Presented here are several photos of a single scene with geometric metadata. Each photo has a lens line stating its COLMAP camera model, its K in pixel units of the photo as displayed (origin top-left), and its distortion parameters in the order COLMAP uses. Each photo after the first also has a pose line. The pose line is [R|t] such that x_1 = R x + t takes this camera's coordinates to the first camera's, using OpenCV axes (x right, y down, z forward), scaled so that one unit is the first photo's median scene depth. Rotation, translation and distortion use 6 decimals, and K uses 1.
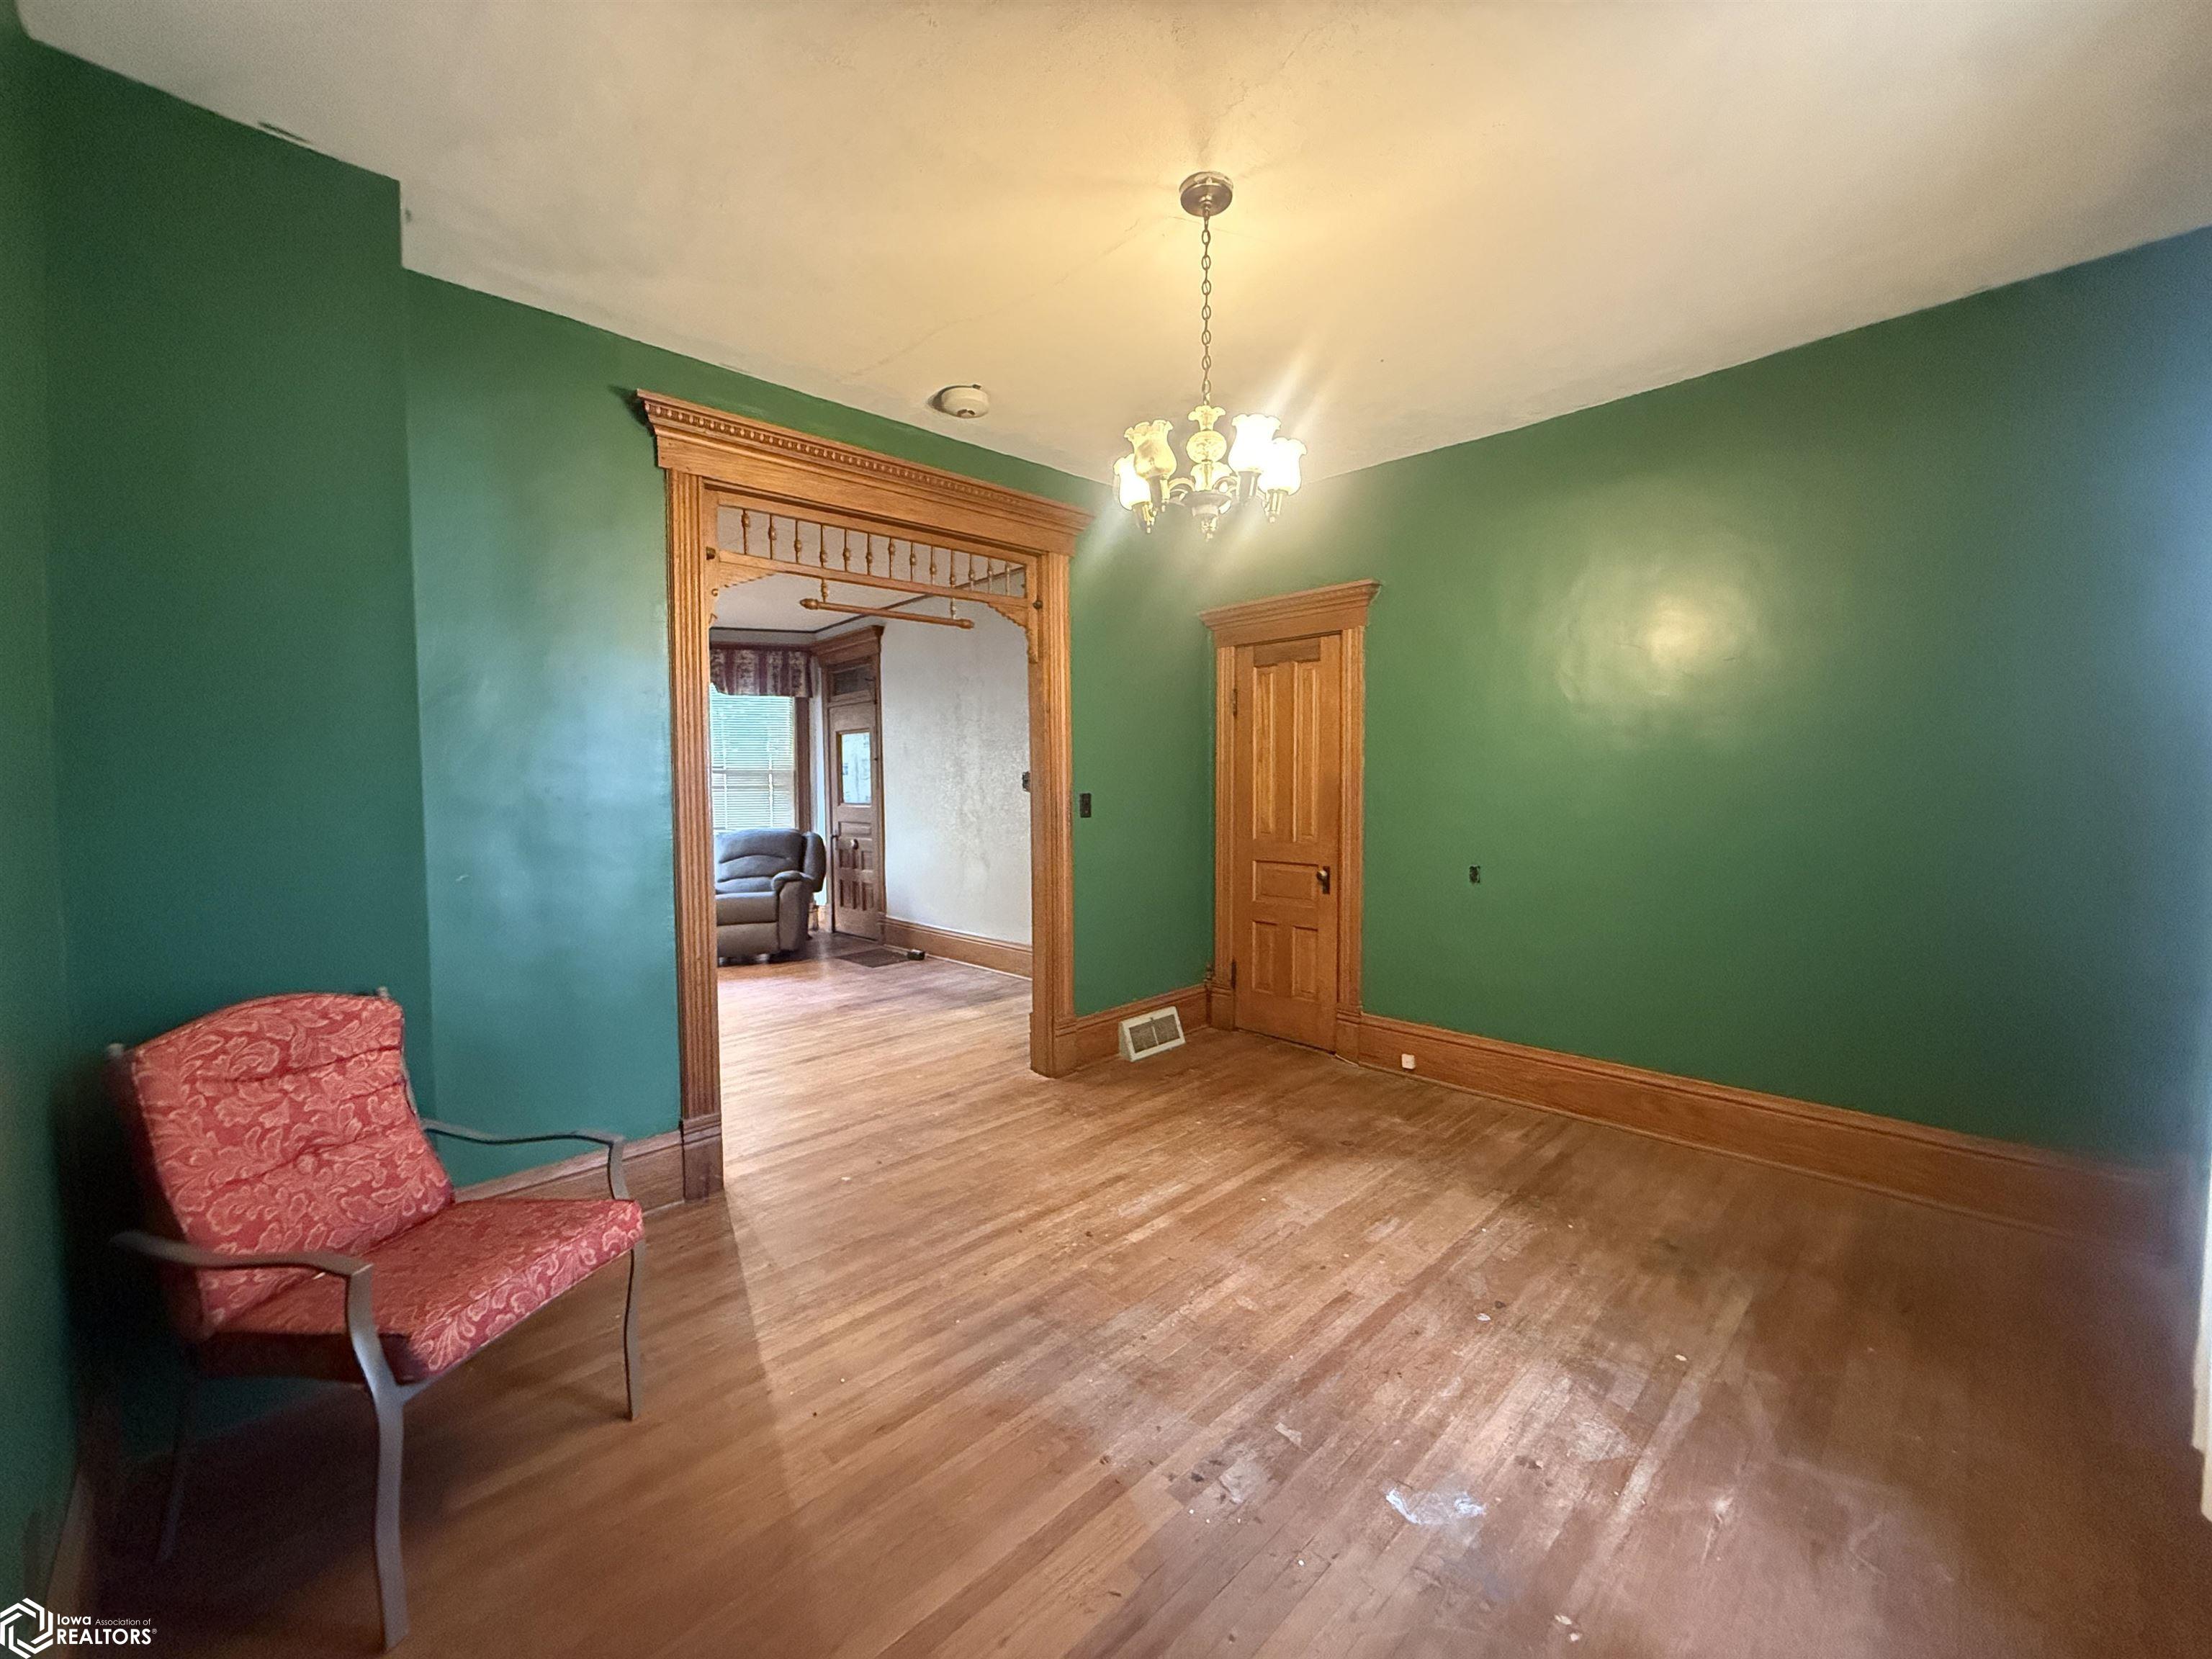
lens RADIAL K [[884.2, 0, 1109.2], [0, 884.2, 829.7], [0, 0, 1]] dist [0.000320, 0.000152]
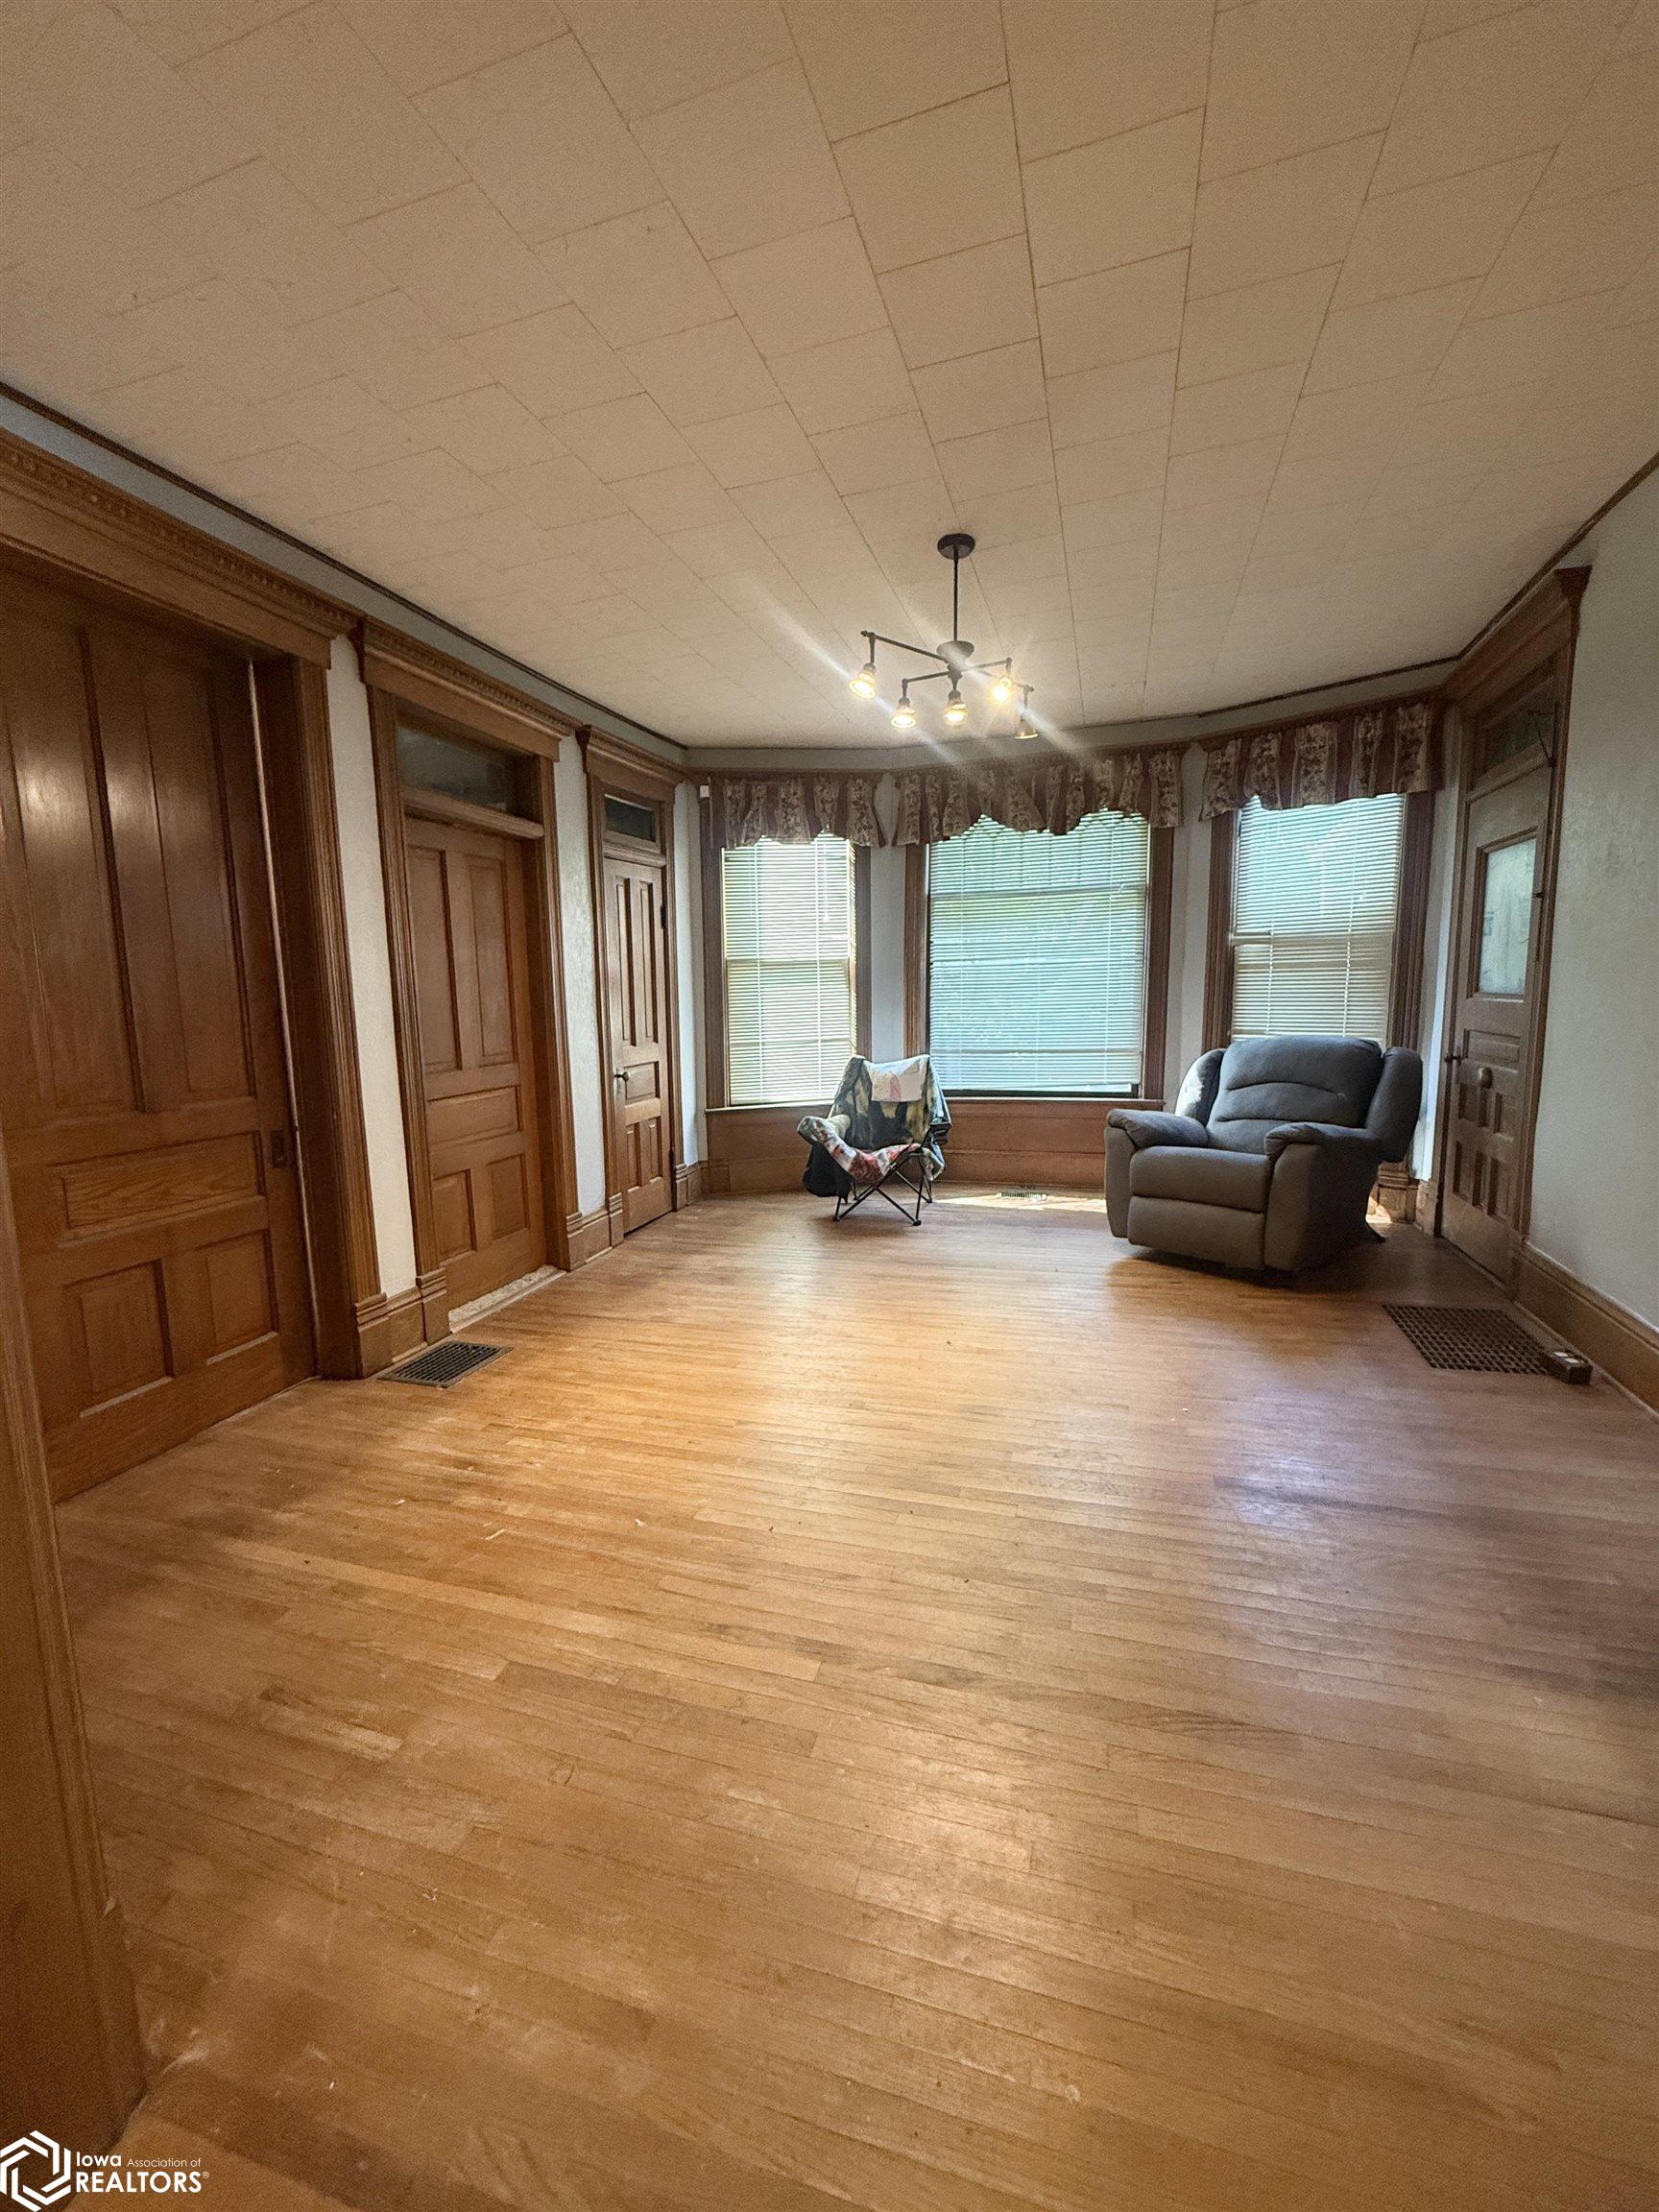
lens RADIAL K [[884.2, 0, 831.0], [0, 884.2, 1102.6], [0, 0, 1]] dist [0.000320, 0.000152]
pose [[0.477275, 0.115212, -0.871169, -0.077062], [-0.026335, 0.992798, 0.116870, -0.042998], [0.878359, -0.032836, 0.476872, 1.081965]]
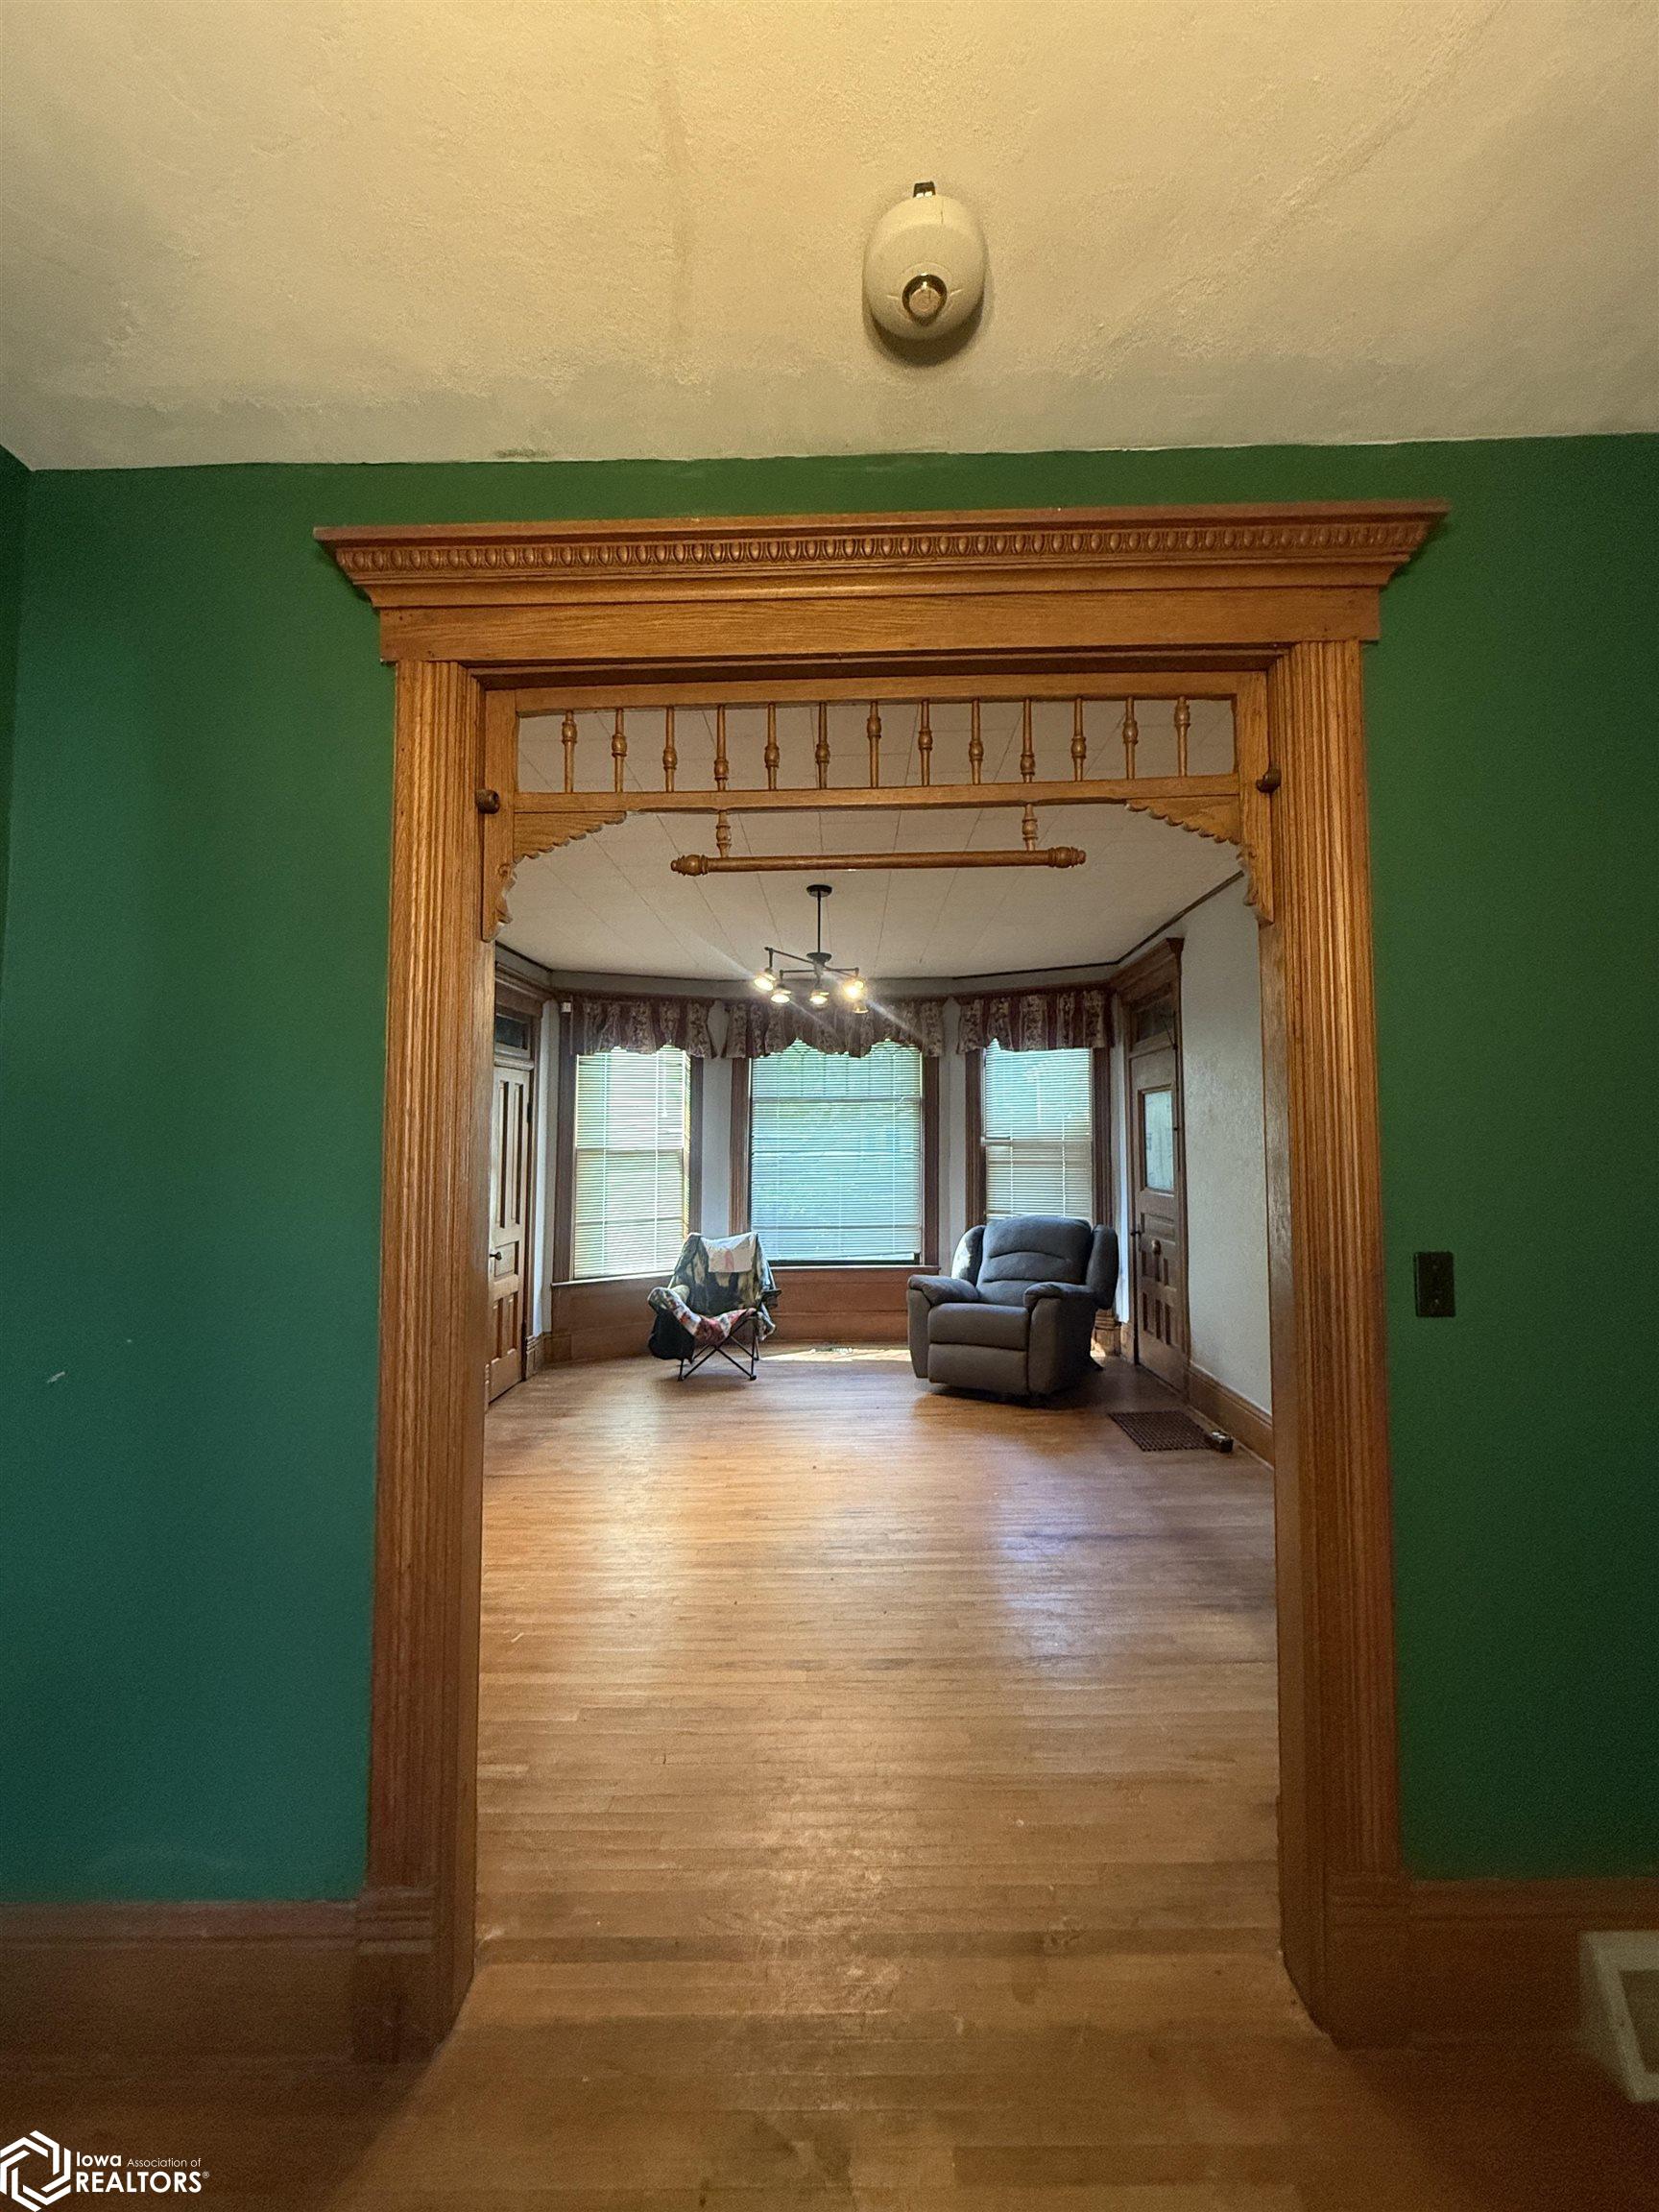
lens RADIAL K [[884.2, 0, 831.5], [0, 884.2, 1103.9], [0, 0, 1]] dist [0.000320, 0.000152]
pose [[0.709429, -0.026365, -0.704283, 0.075895], [-0.036831, 0.996548, -0.074406, -0.087270], [0.703814, 0.078725, 0.706009, 0.736640]]
